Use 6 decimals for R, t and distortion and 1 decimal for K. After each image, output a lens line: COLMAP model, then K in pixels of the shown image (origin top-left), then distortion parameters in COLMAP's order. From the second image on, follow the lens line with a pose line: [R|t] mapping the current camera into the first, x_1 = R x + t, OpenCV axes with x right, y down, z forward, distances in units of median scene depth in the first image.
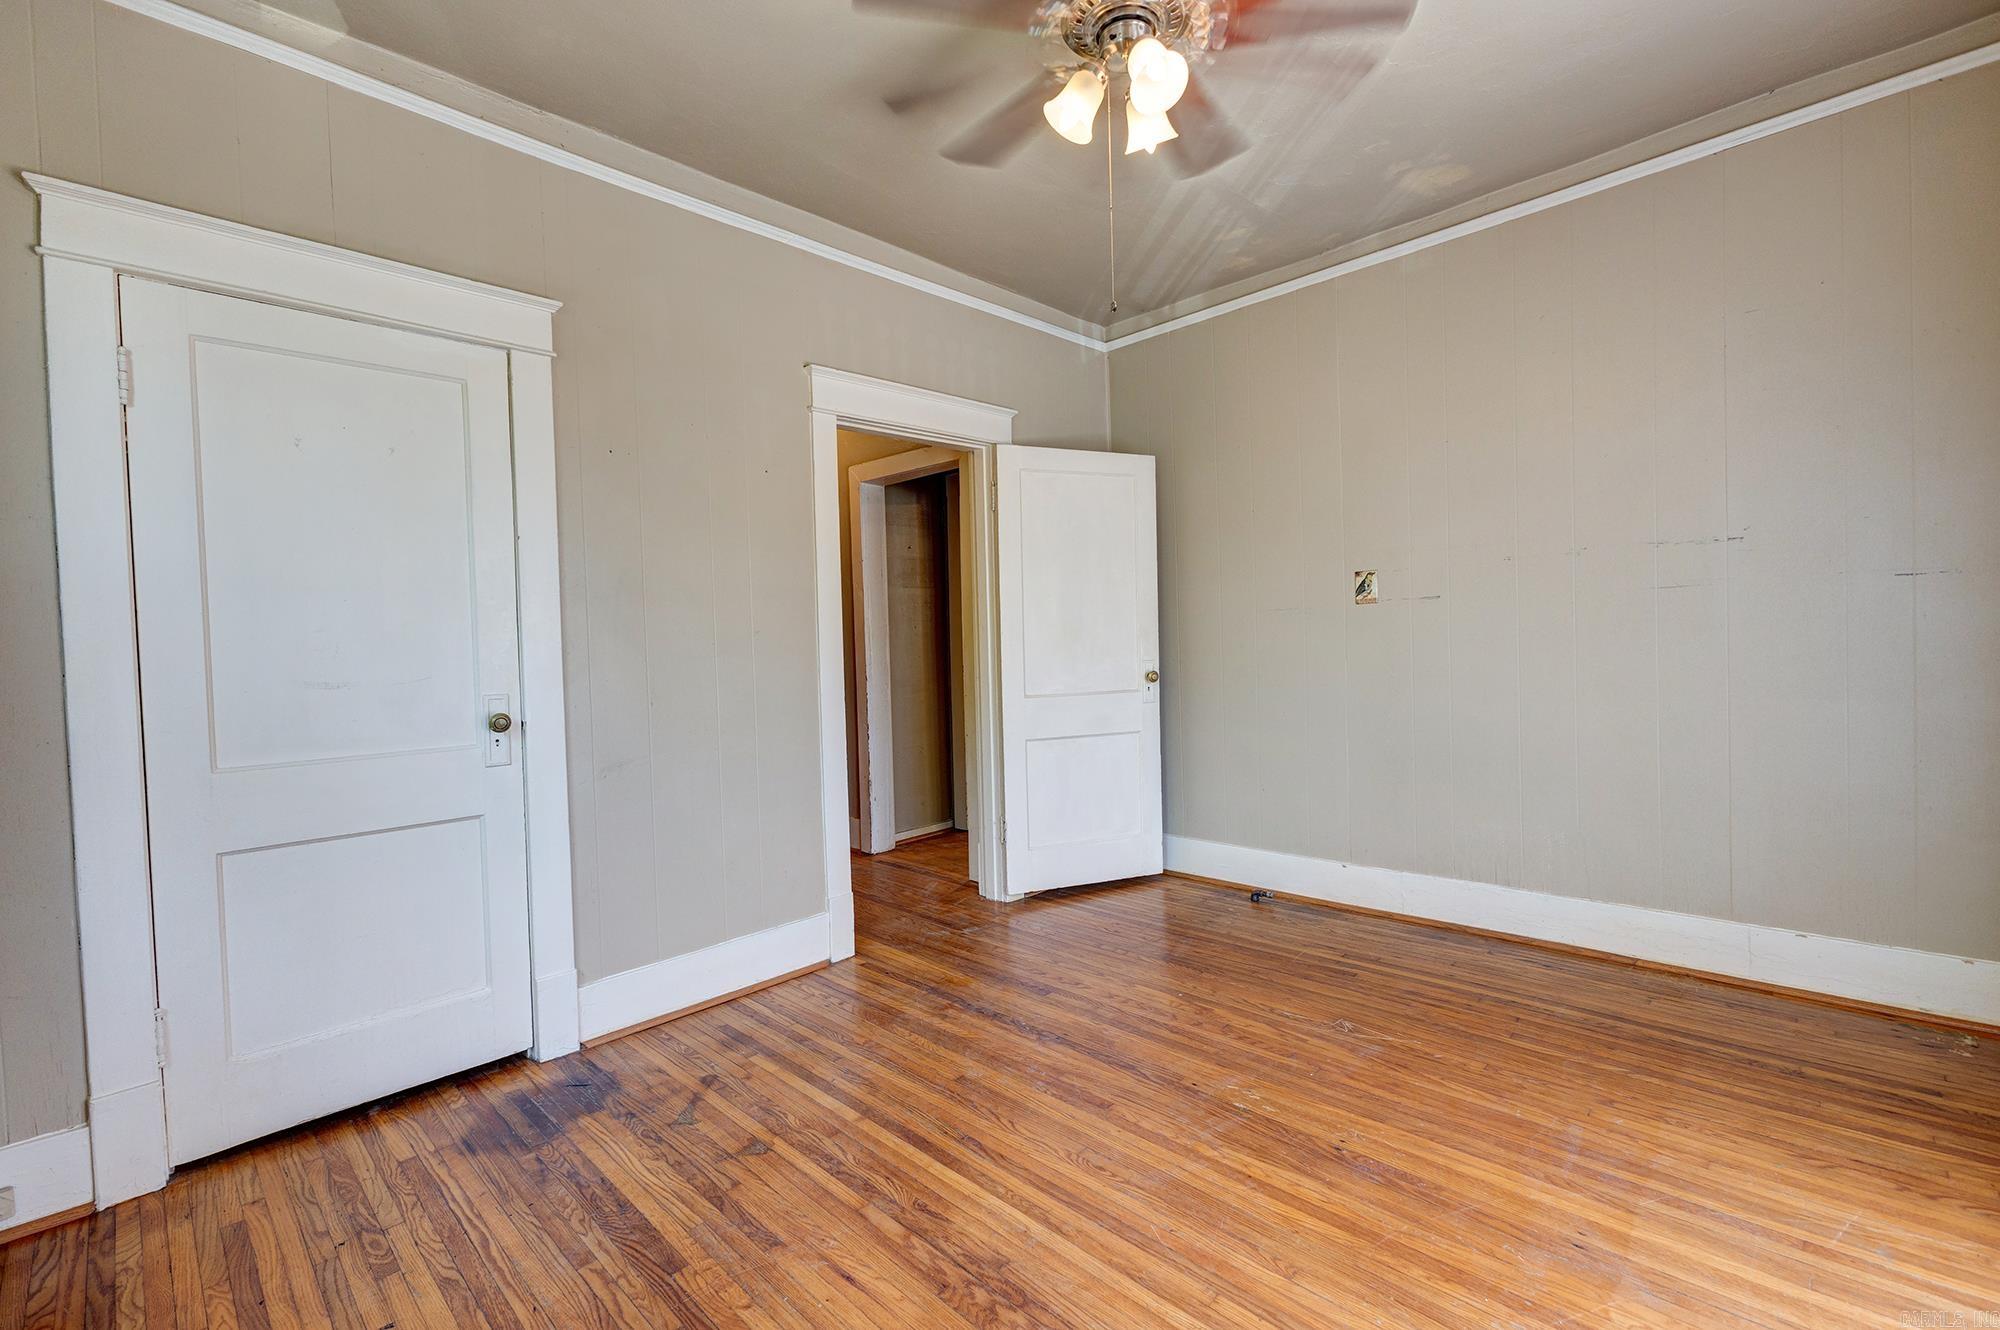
lens RADIAL K [[866.3, 0, 1007.8], [0, 866.3, 660.9], [0, 0, 1]] dist [0.023623, 0.000033]
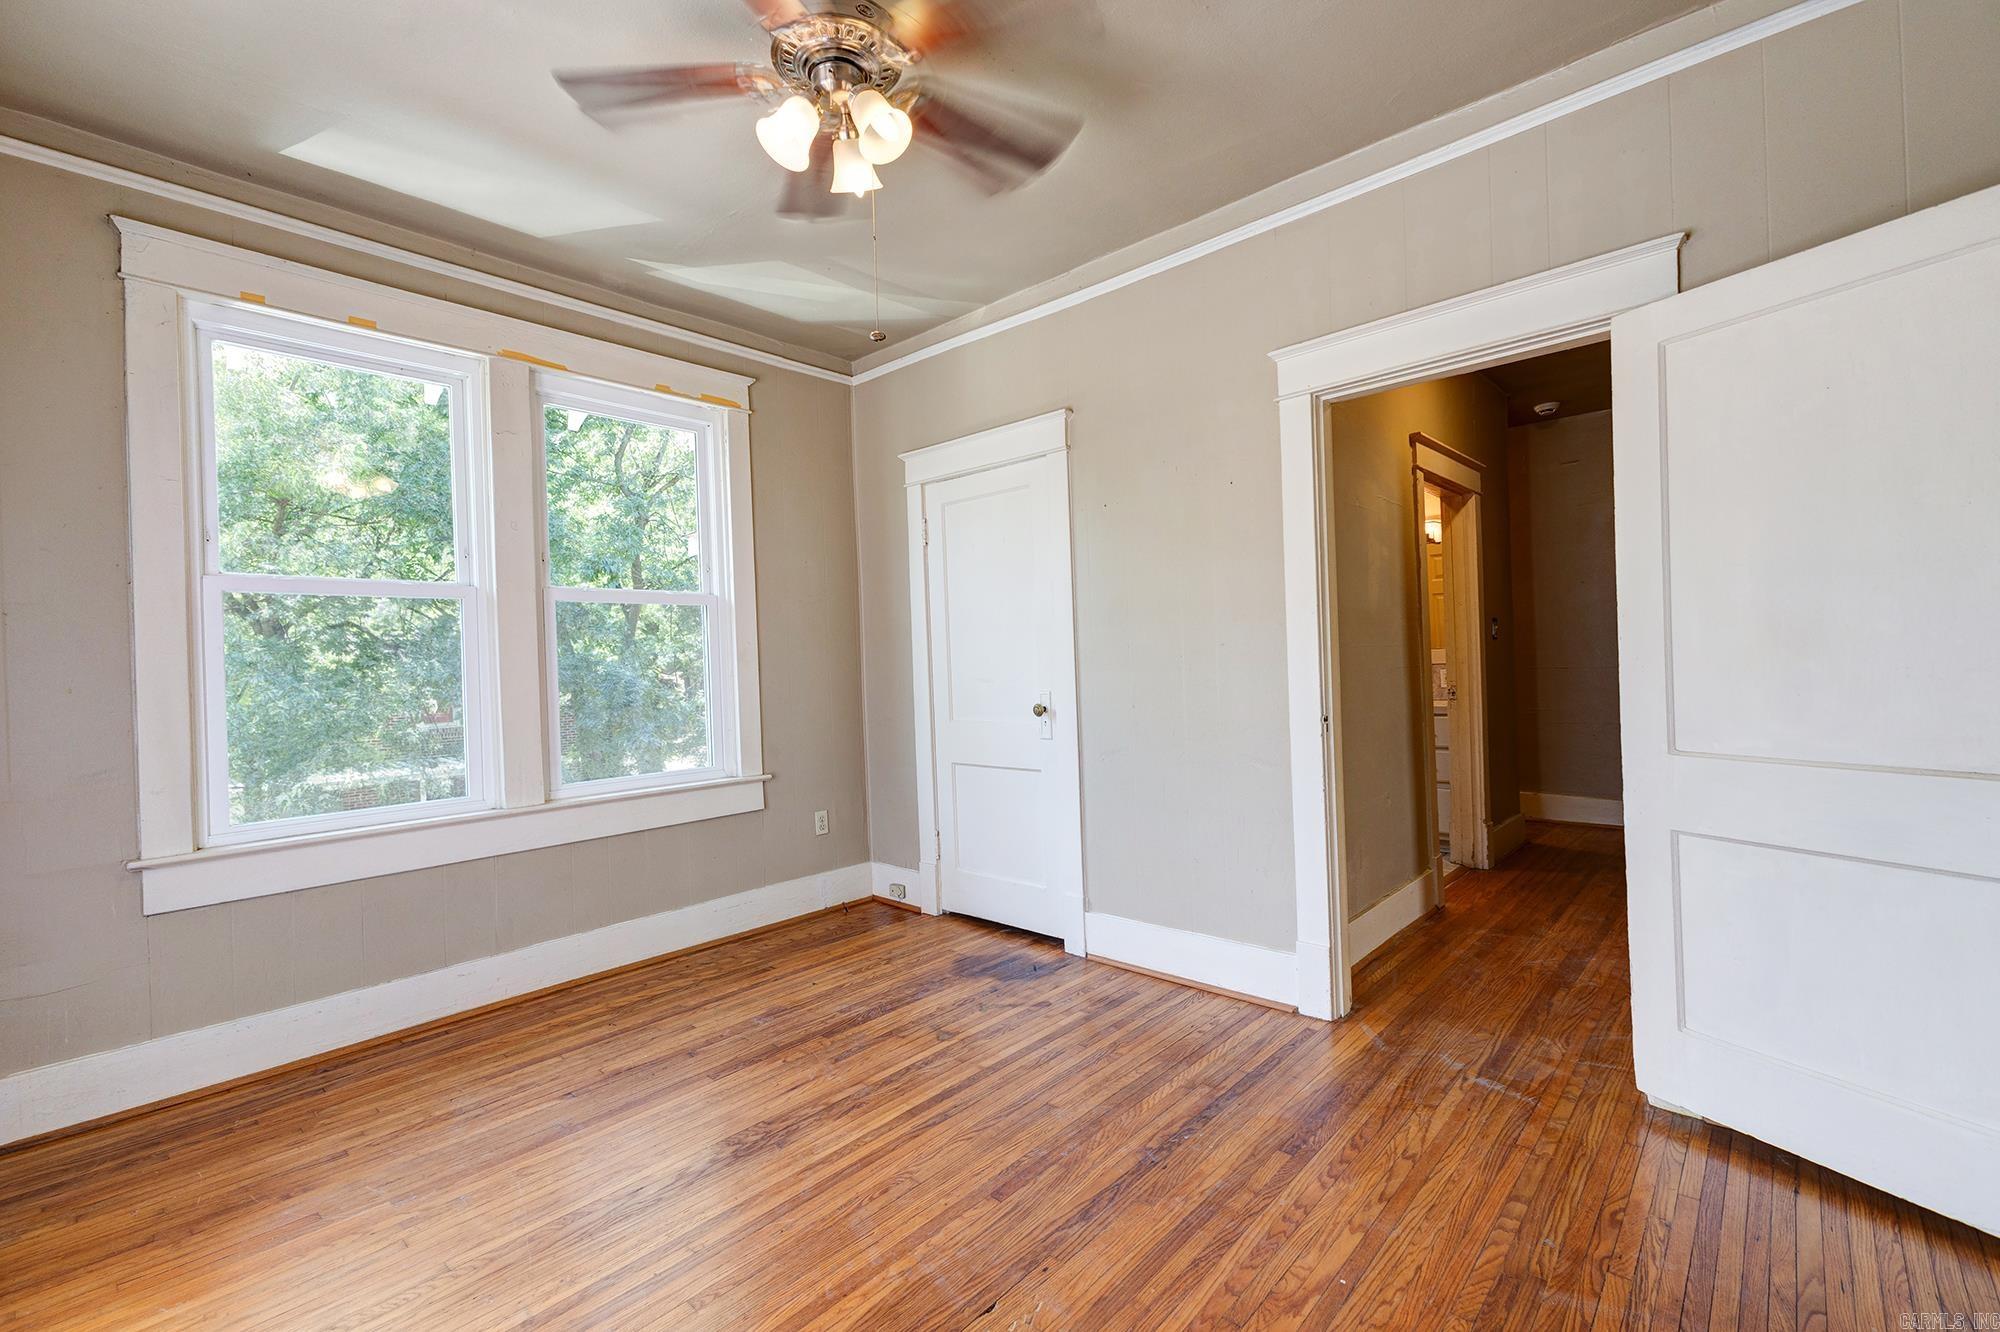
lens RADIAL K [[859.0, 0, 995.3], [0, 859.0, 663.1], [0, 0, 1]] dist [0.000051, 0.000096]
pose [[0.031546, 0.024648, -0.999198, 0.917926], [0.002696, 0.999690, 0.024745, -0.046527], [0.999499, -0.003474, 0.031470, 0.925604]]
